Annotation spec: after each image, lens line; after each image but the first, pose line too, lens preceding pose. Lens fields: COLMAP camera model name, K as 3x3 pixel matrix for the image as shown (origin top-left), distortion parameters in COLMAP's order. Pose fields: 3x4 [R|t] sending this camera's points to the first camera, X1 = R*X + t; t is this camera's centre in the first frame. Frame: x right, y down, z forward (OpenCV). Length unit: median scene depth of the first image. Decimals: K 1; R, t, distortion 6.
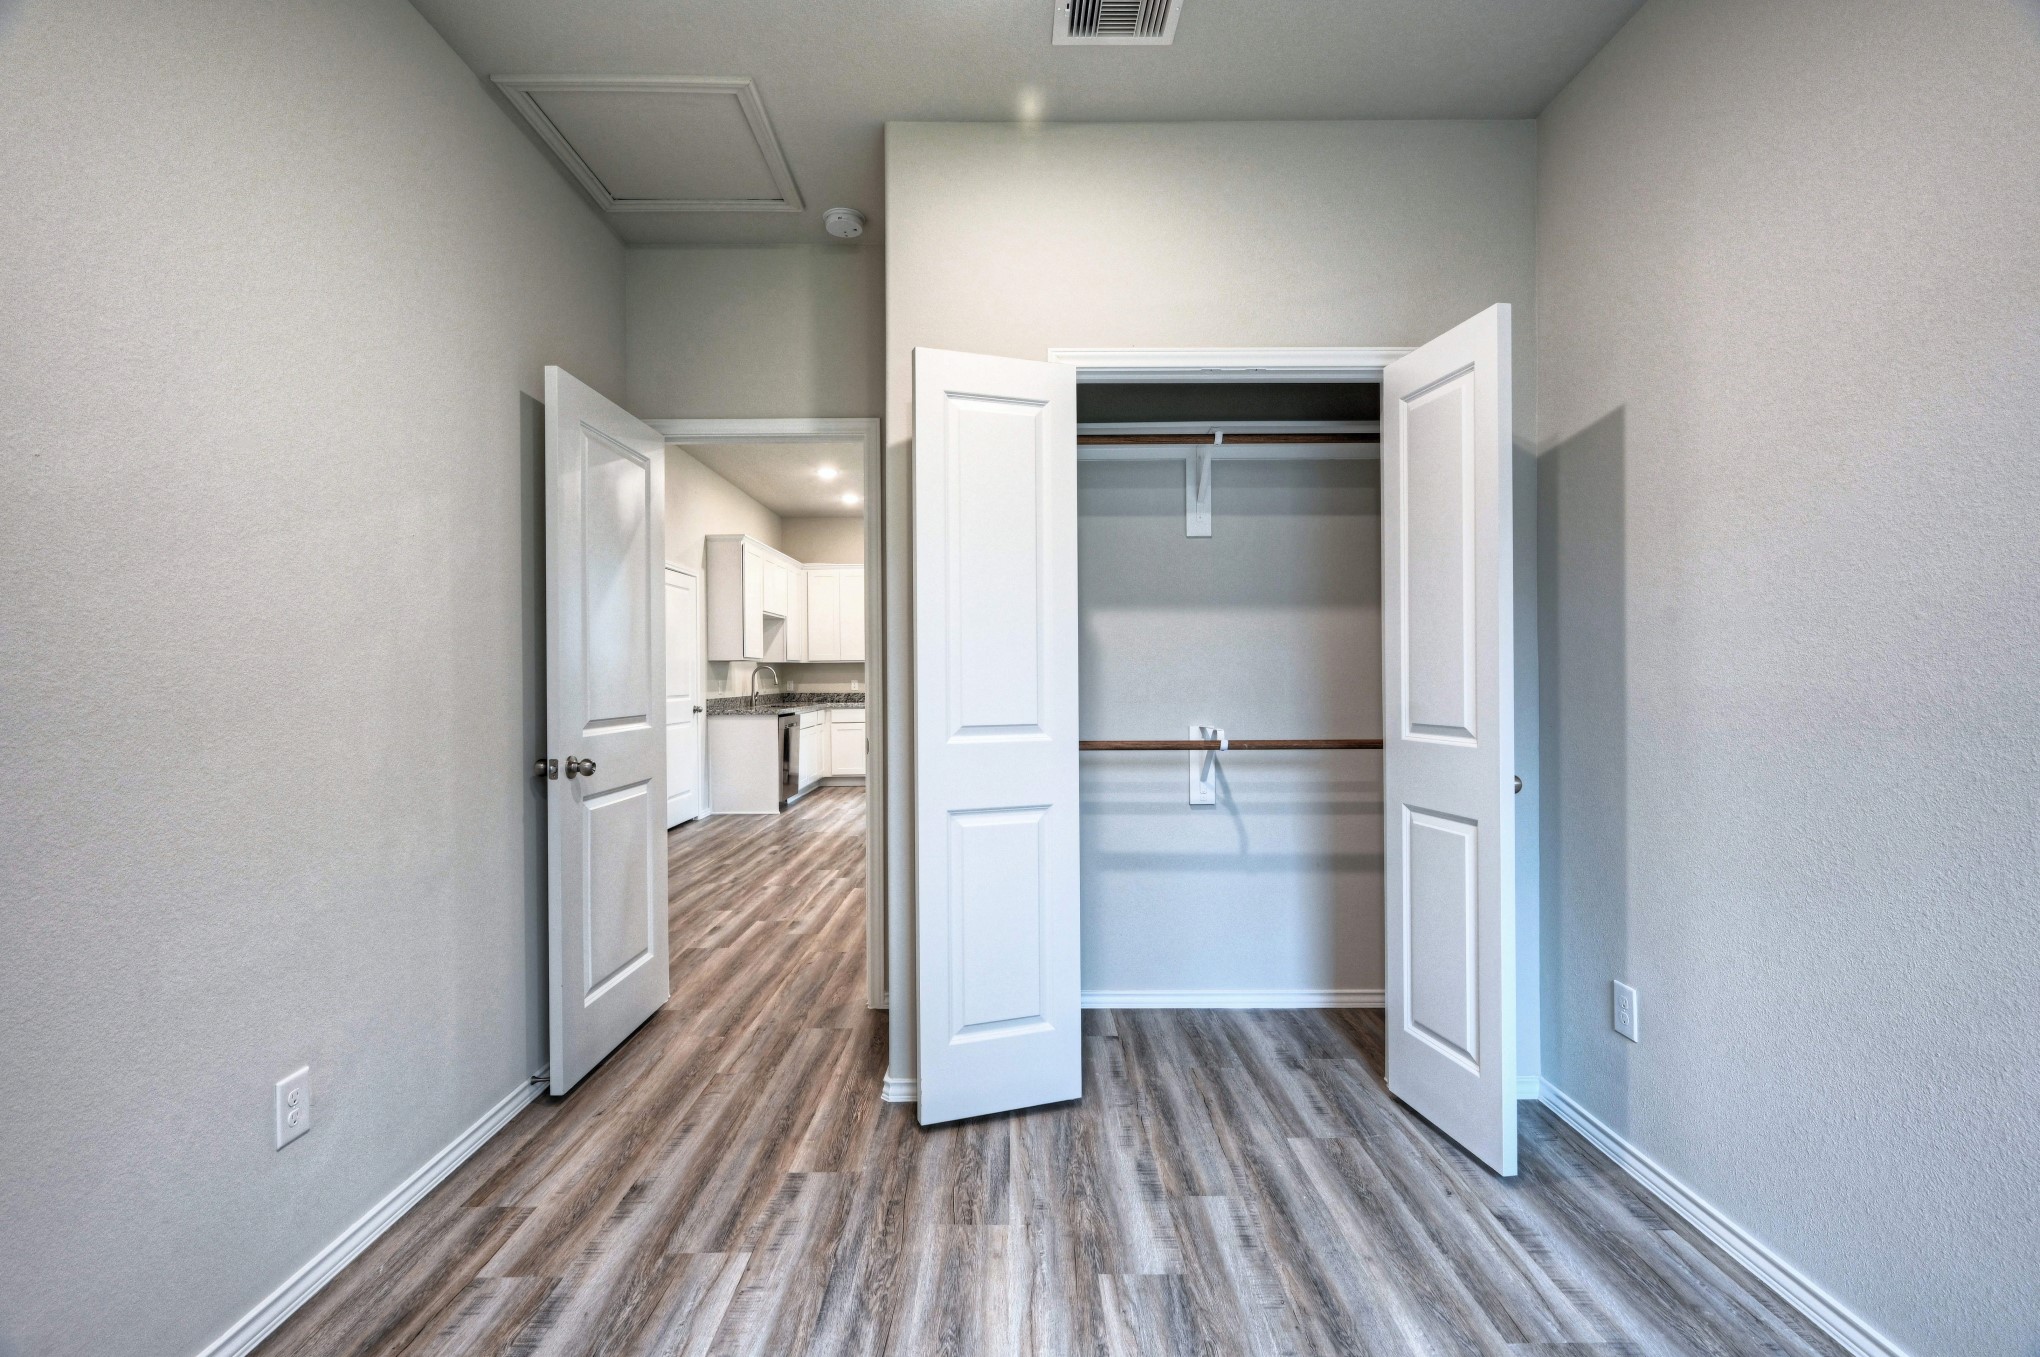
lens RADIAL K [[972.2, 0, 1006.1], [0, 972.2, 682.2], [0, 0, 1]] dist [-0.016192, 0.000579]
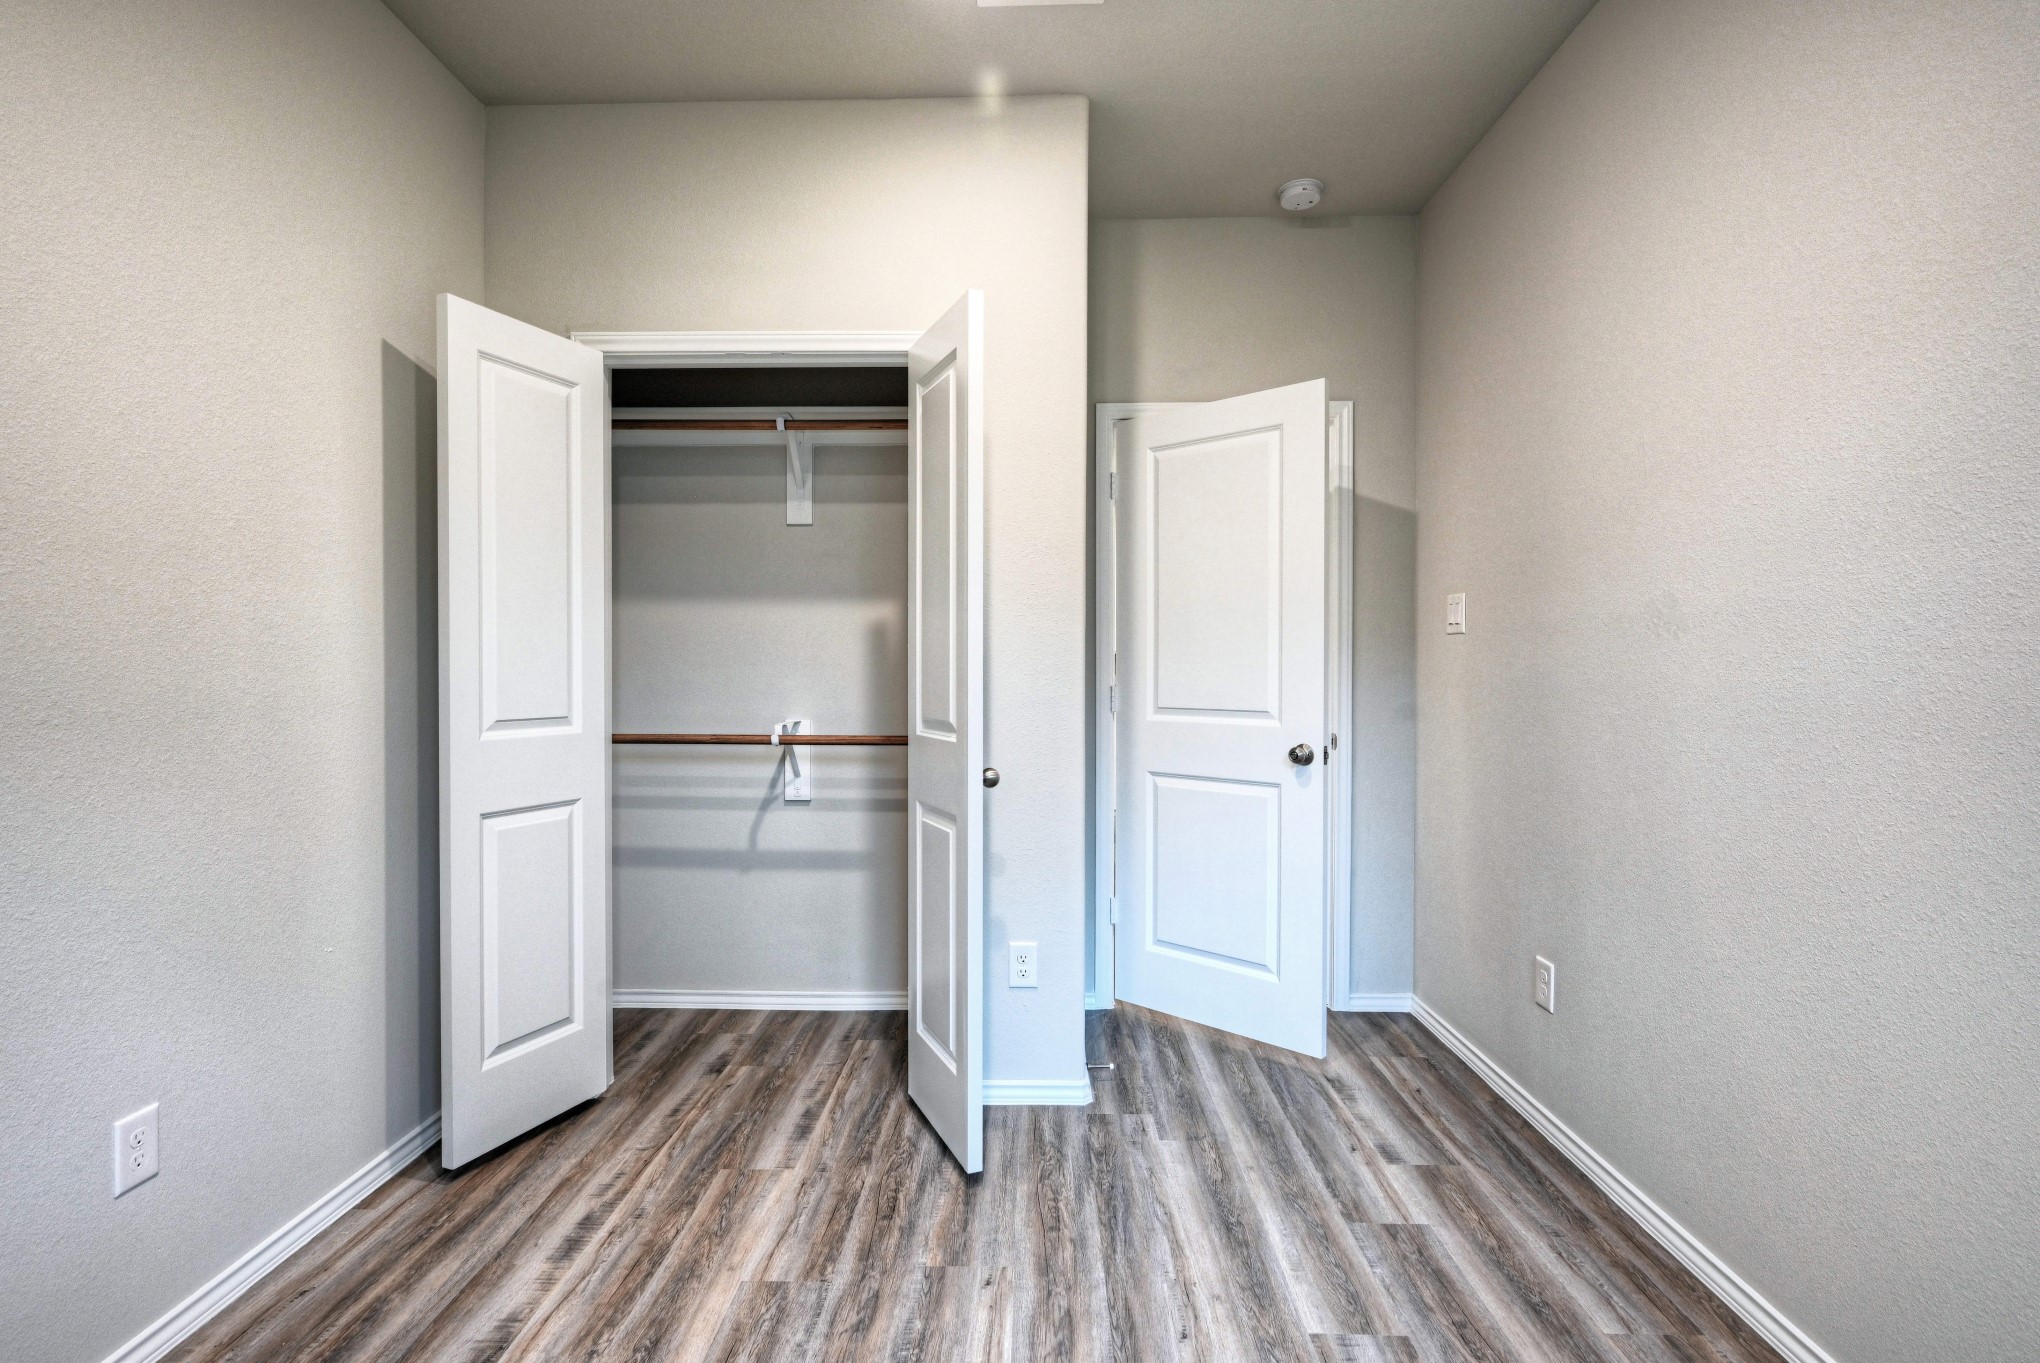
lens RADIAL K [[972.2, 0, 1034.4], [0, 972.2, 681.0], [0, 0, 1]] dist [-0.016192, 0.000579]
pose [[0.999979, 0.002161, 0.006191, 0.493455], [-0.002252, 0.999887, 0.014854, -0.009617], [-0.006158, -0.014868, 0.999871, 0.024637]]
